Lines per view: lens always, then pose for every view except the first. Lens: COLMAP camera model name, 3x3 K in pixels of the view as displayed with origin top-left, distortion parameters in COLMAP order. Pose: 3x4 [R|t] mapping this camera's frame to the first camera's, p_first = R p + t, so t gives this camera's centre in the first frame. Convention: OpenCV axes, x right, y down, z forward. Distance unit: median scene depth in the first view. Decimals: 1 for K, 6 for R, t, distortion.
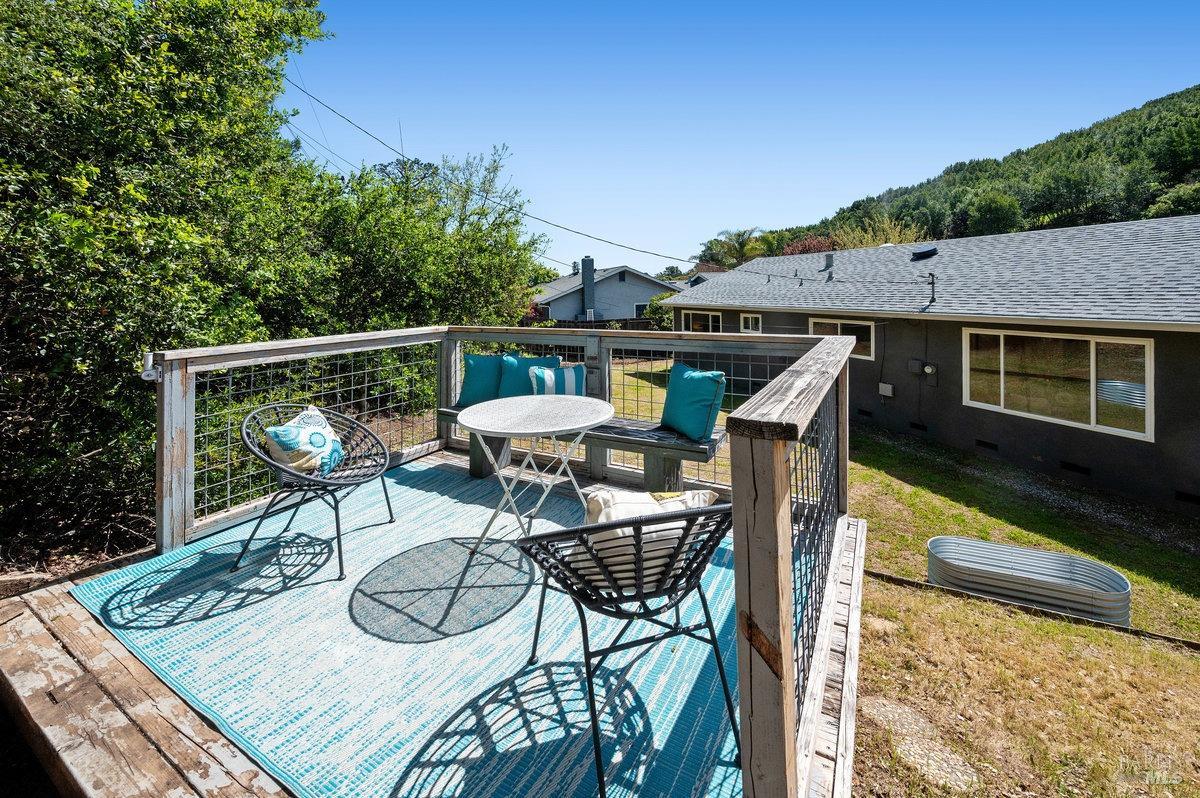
lens RADIAL K [[483.0, 0, 594.0], [0, 483.0, 398.6], [0, 0, 1]] dist [0.000826, 0.000163]
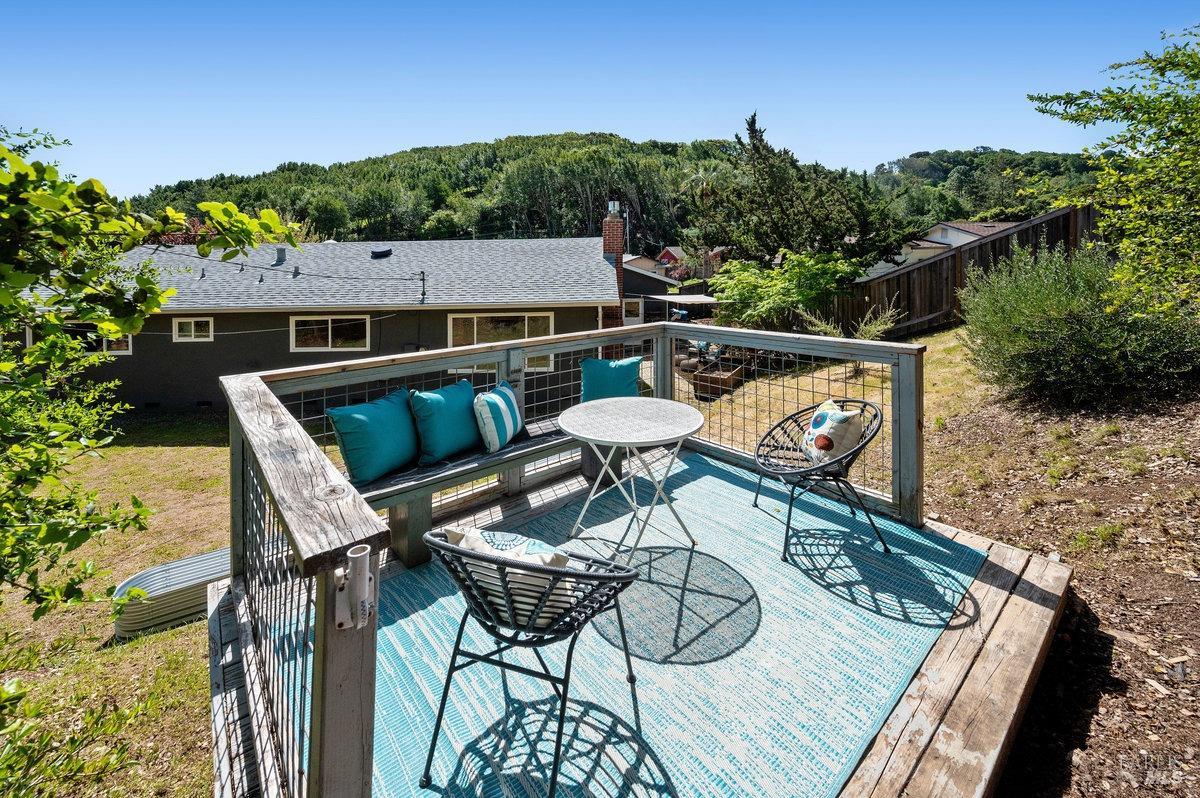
lens RADIAL K [[483.0, 0, 596.1], [0, 483.0, 394.6], [0, 0, 1]] dist [0.000826, 0.000163]
pose [[0.337871, -0.227533, 0.913275, -0.326728], [0.218000, 0.962870, 0.159238, -0.060442], [-0.915598, 0.145292, 0.374928, 0.194530]]
